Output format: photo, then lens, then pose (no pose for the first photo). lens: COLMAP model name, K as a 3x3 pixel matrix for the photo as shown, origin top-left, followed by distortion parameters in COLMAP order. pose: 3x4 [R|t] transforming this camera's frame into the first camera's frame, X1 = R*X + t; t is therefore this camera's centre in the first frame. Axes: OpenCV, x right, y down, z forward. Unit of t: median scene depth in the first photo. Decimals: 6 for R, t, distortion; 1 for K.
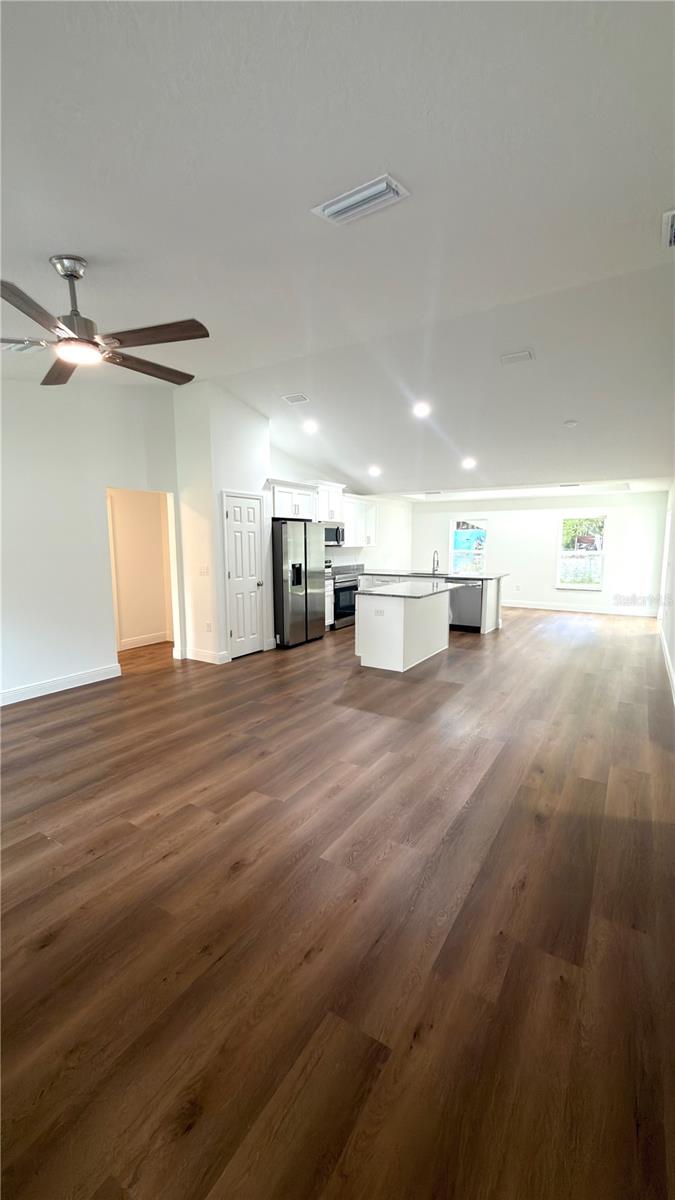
lens RADIAL K [[477.7, 0, 337.5], [0, 477.7, 600.0], [0, 0, 1]] dist [-0.001217, 0.000110]
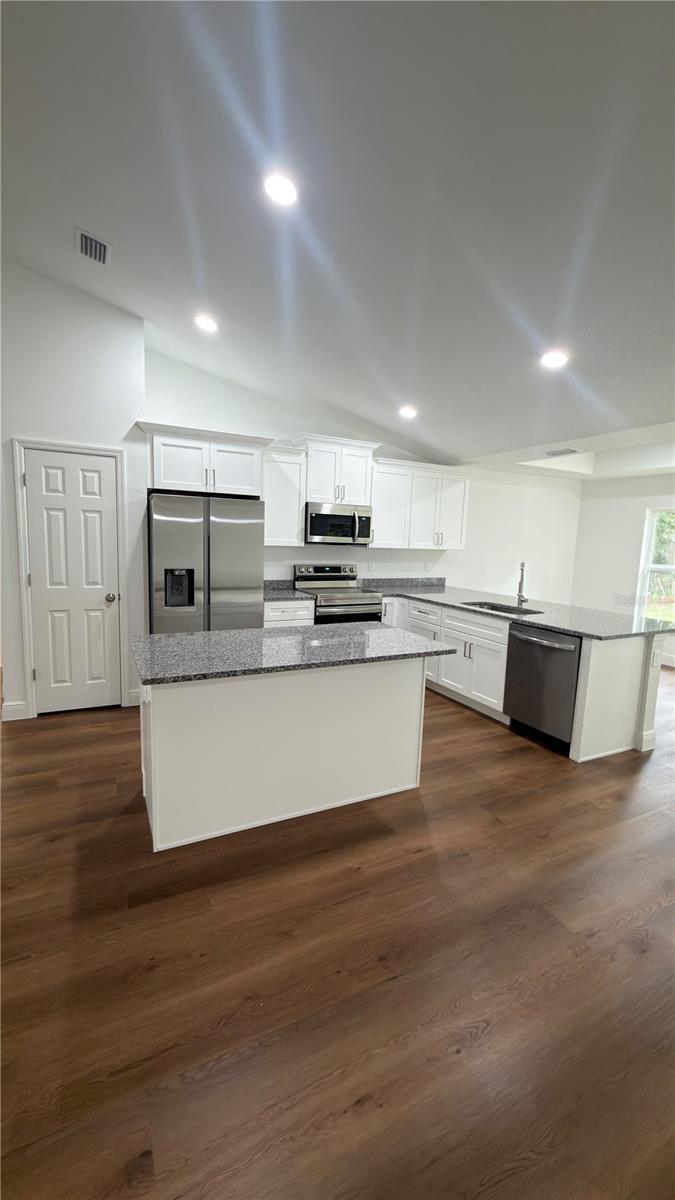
lens RADIAL K [[477.7, 0, 337.5], [0, 477.7, 600.0], [0, 0, 1]] dist [-0.001217, 0.000110]
pose [[0.858576, 0.097791, -0.503274, 0.330318], [-0.100211, 0.994716, 0.022324, -0.062195], [0.502798, 0.031267, 0.863838, 0.528691]]
